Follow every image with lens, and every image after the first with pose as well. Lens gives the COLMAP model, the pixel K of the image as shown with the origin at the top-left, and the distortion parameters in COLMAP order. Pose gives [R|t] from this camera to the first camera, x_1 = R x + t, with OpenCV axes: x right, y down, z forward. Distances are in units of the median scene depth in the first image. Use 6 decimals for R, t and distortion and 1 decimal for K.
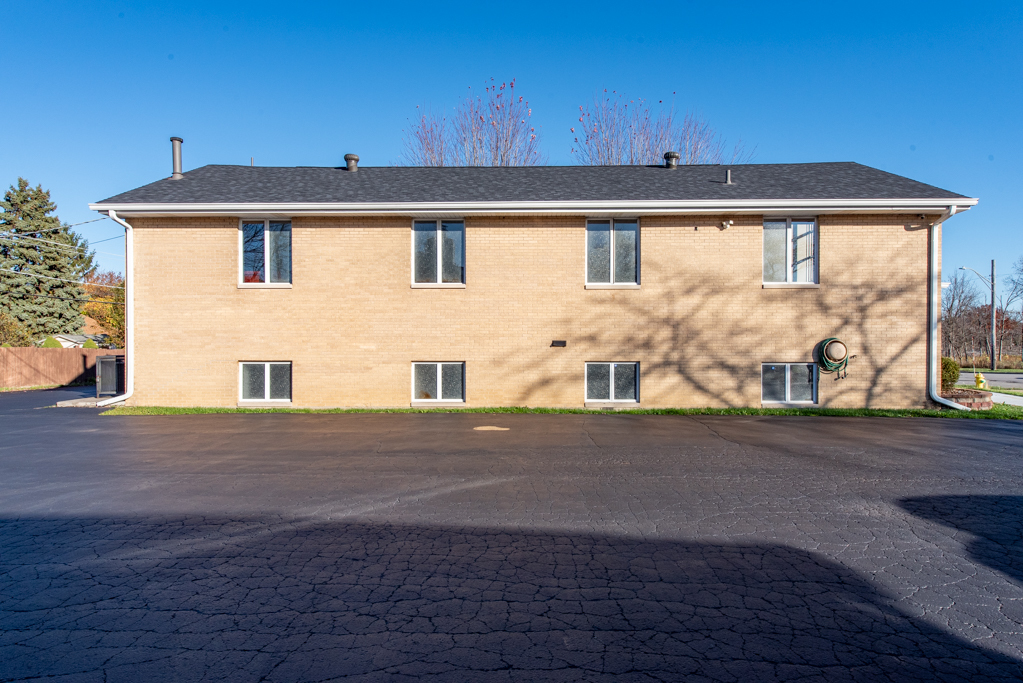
lens RADIAL K [[576.5, 0, 517.0], [0, 576.5, 368.1], [0, 0, 1]] dist [0.024892, -0.002701]
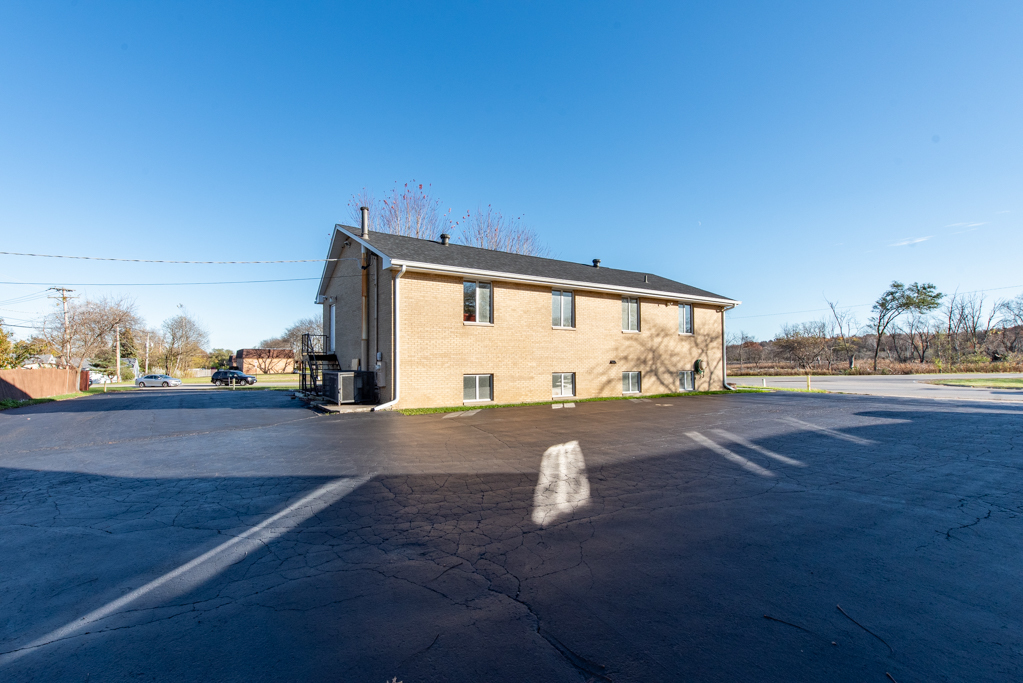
lens RADIAL K [[428.4, 0, 511.2], [0, 428.4, 342.8], [0, 0, 1]] dist [0.045875, 0.000532]
pose [[0.838808, 0.019547, 0.544076, -0.941416], [0.028646, 0.996386, -0.079960, -0.000775], [-0.543673, 0.082657, 0.835217, 0.022722]]
